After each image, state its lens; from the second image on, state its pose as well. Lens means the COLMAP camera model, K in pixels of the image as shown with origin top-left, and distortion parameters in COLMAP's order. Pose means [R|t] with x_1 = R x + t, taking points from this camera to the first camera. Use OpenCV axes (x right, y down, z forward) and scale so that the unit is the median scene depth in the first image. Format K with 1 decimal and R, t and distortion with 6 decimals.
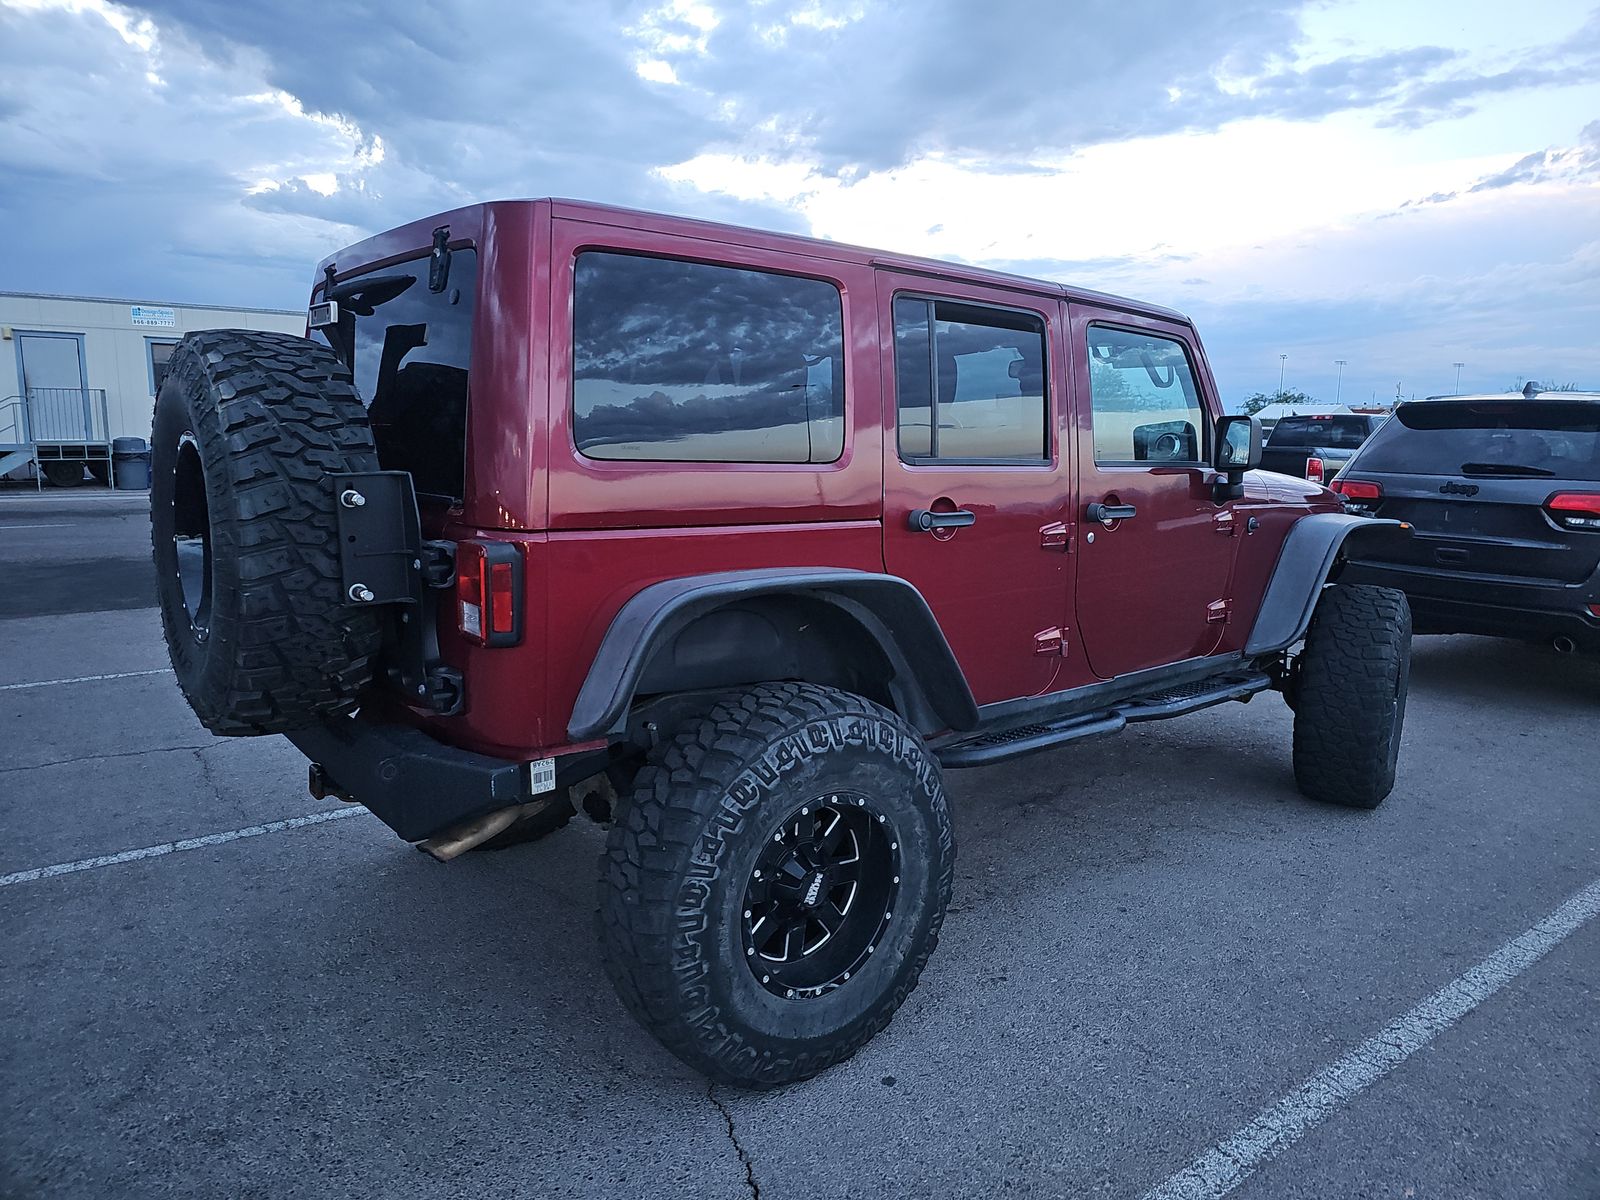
lens RADIAL K [[1055.1, 0, 808.4], [0, 1055.1, 603.9], [0, 0, 1]] dist [0.059143, -0.057023]
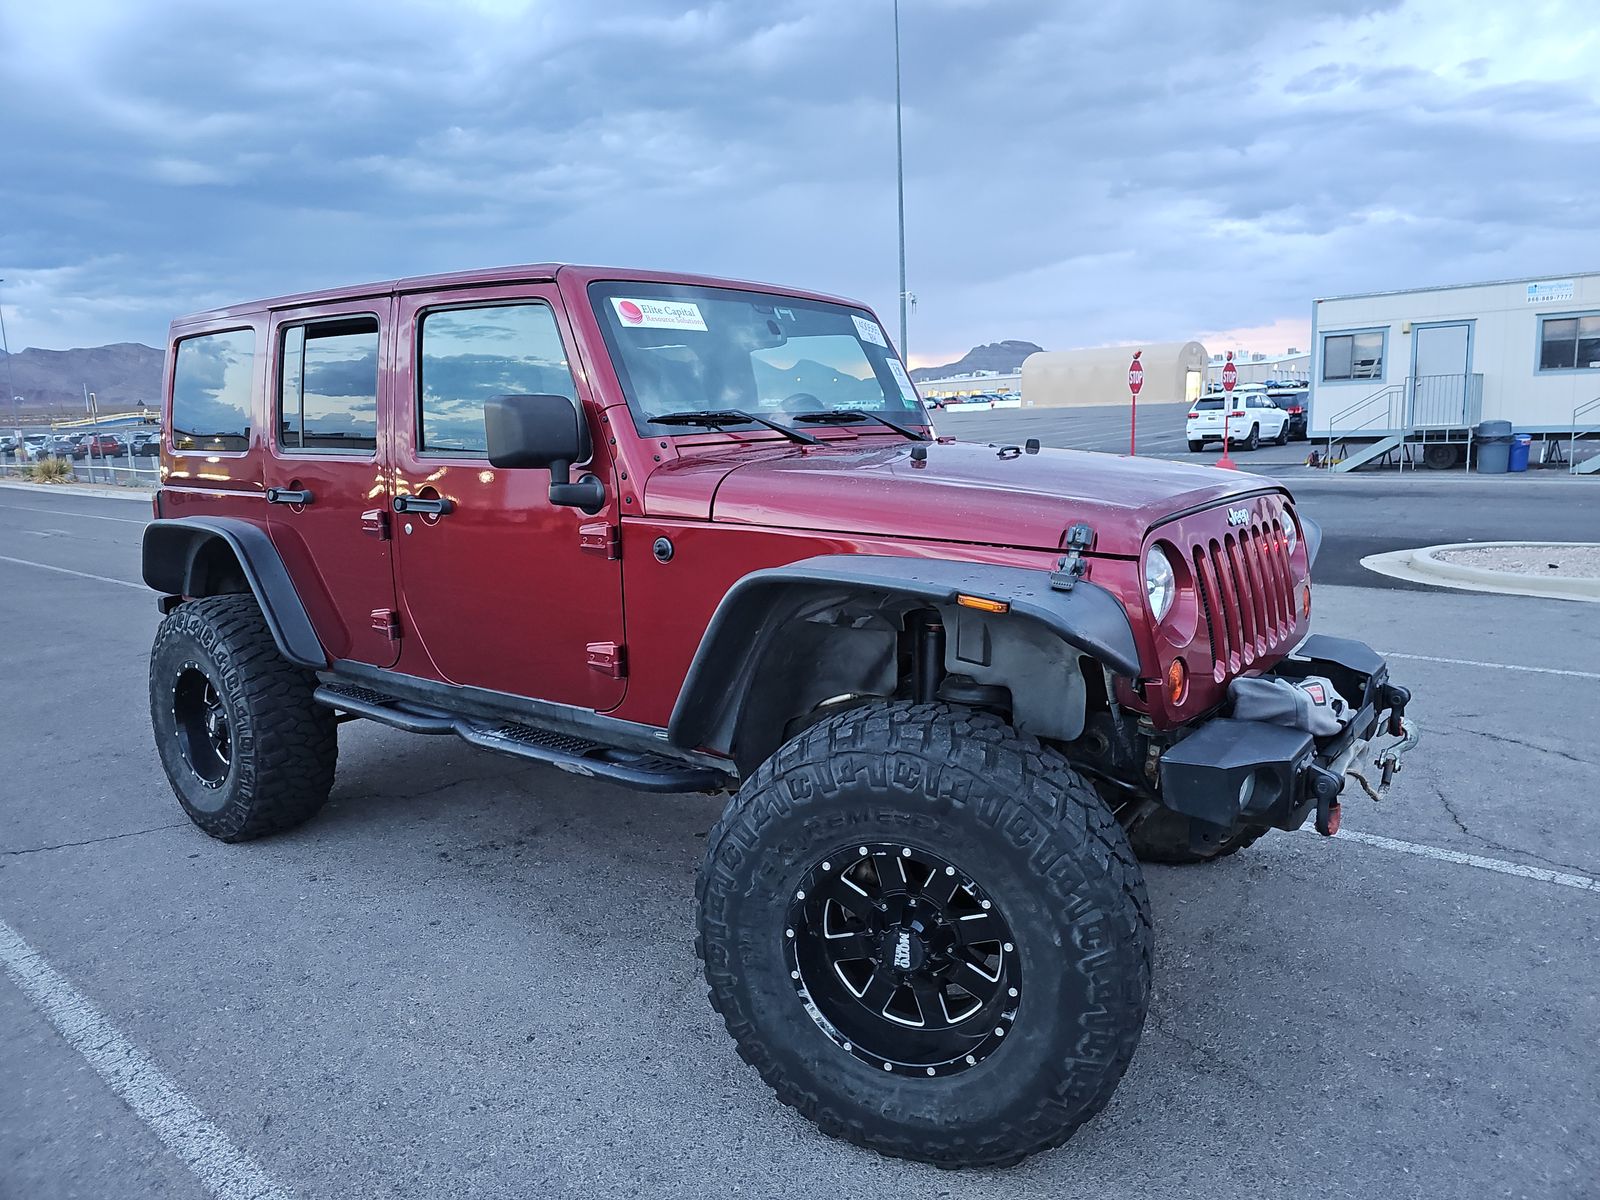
lens RADIAL K [[1055.1, 0, 808.4], [0, 1055.1, 603.9], [0, 0, 1]] dist [0.059143, -0.057023]
pose [[0.215434, 0.142596, -0.966051, 0.764181], [-0.126548, 0.985016, 0.117174, -0.091208], [0.968284, 0.097009, 0.230252, 0.657863]]
